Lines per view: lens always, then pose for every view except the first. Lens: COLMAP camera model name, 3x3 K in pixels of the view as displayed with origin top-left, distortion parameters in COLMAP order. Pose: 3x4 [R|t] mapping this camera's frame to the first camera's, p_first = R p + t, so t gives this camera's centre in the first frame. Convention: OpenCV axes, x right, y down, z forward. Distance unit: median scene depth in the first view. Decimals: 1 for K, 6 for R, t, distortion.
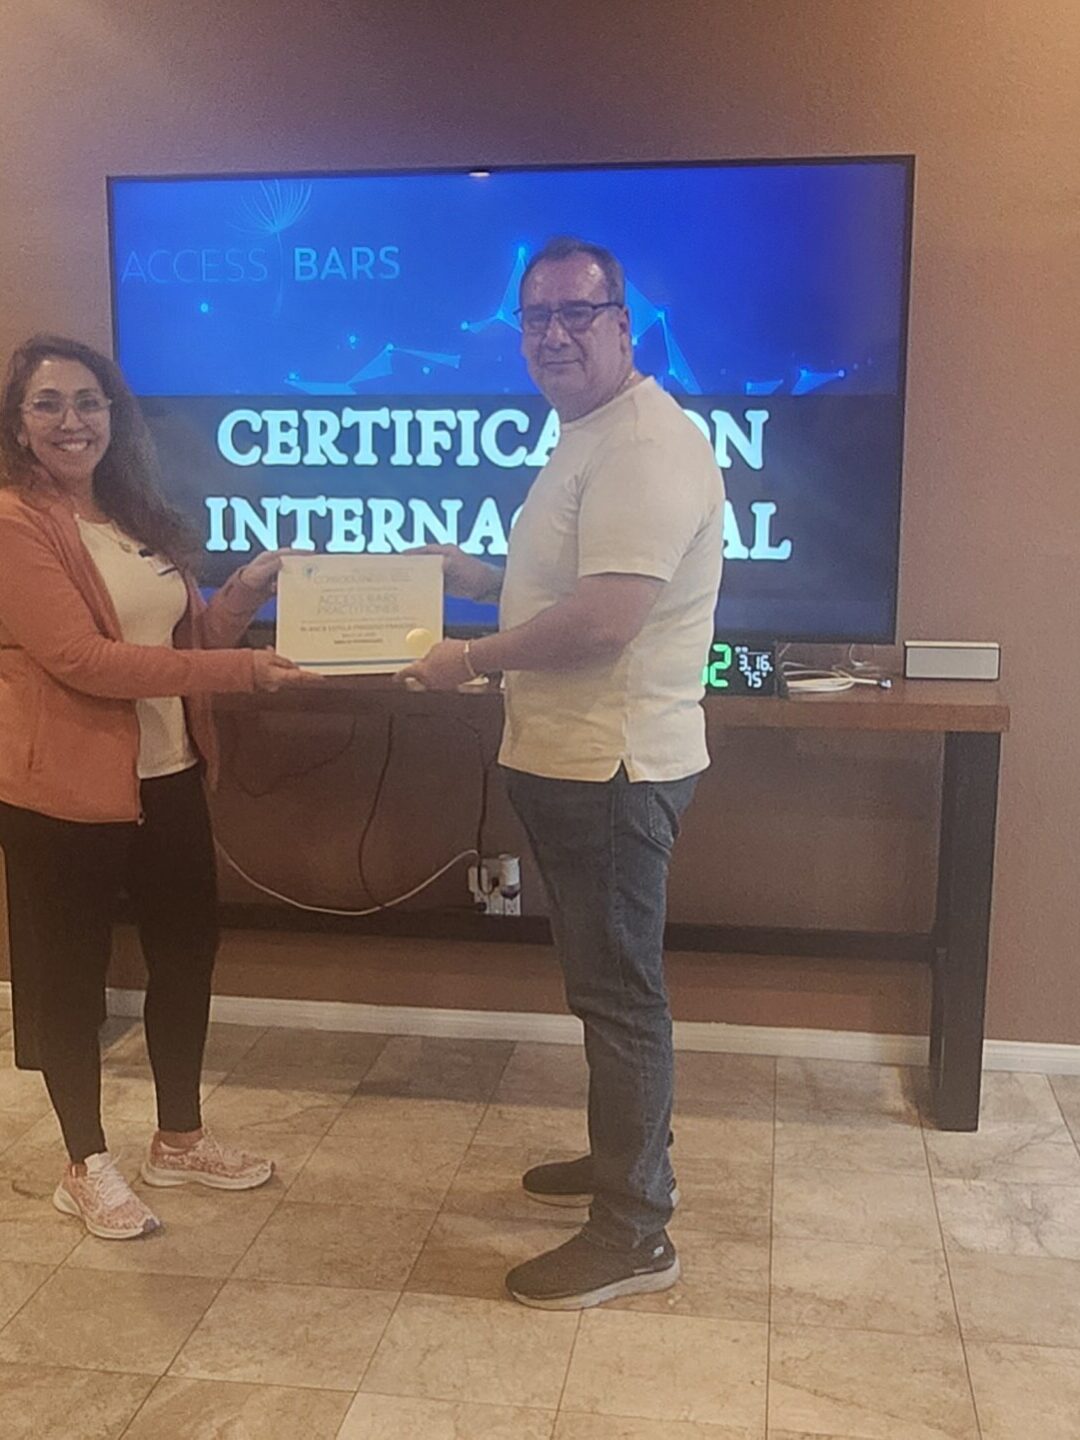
lens RADIAL K [[1484.3, 0, 528.5], [0, 1484.3, 725.3], [0, 0, 1]] dist [0.017965, 0.000000]
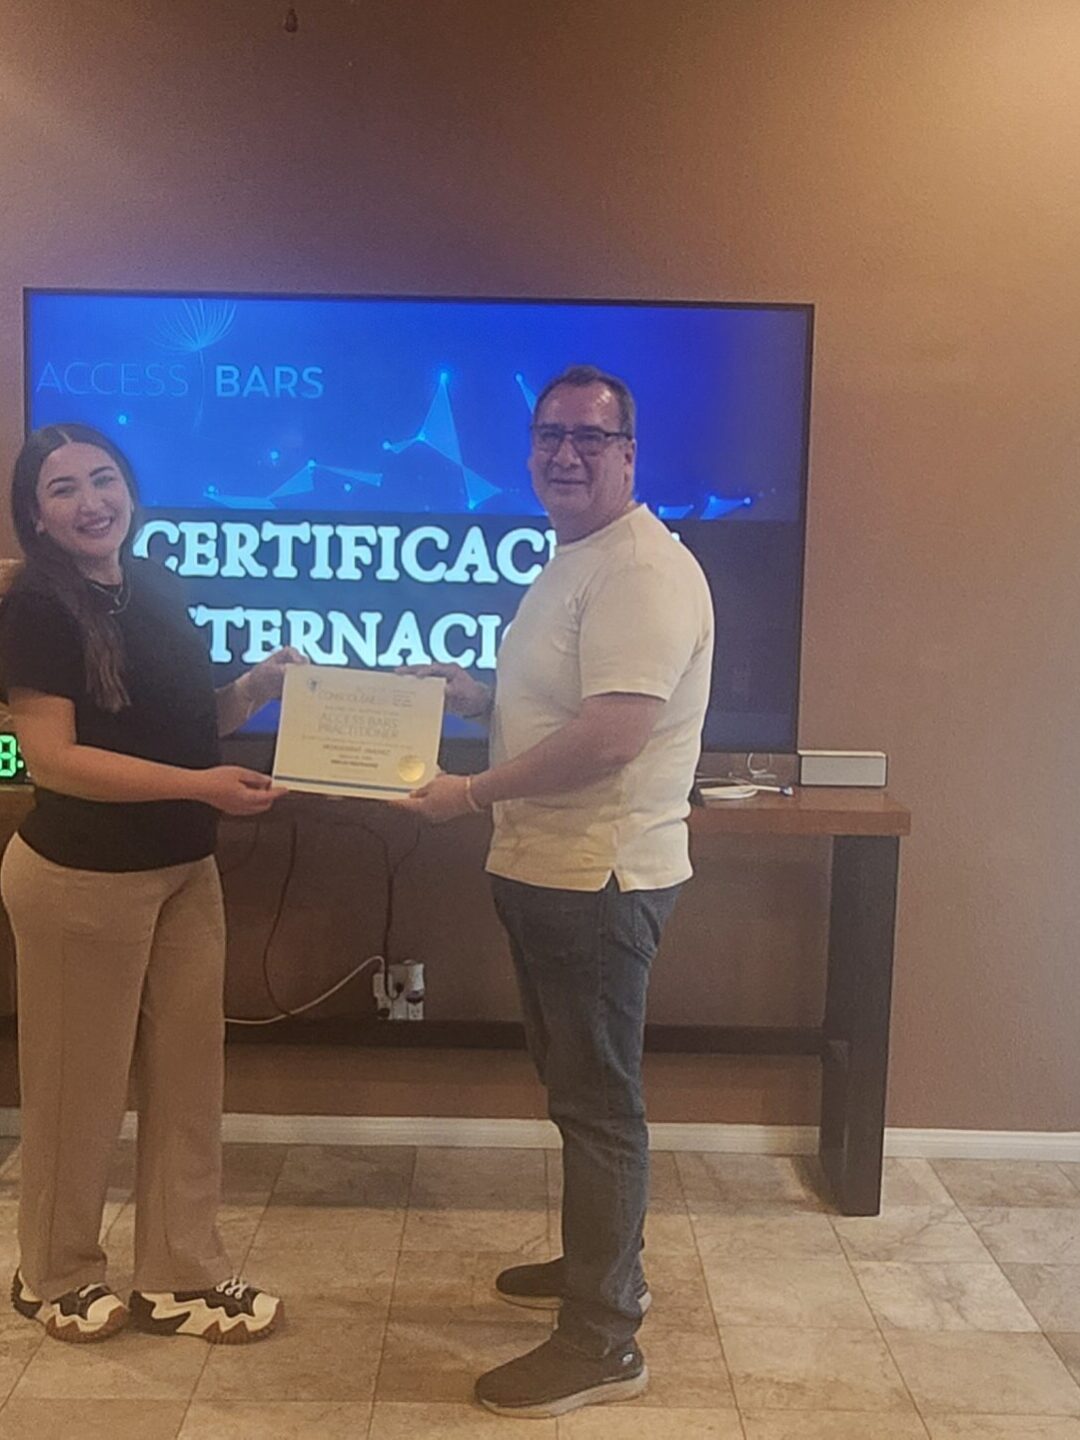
lens RADIAL K [[1484.3, 0, 472.1], [0, 1484.3, 752.3], [0, 0, 1]] dist [0.017965, 0.000000]
pose [[0.989640, 0.000372, 0.143570, -0.130402], [0.007429, 0.998524, -0.053798, -0.000077], [-0.143378, 0.054307, 0.988177, -0.016977]]
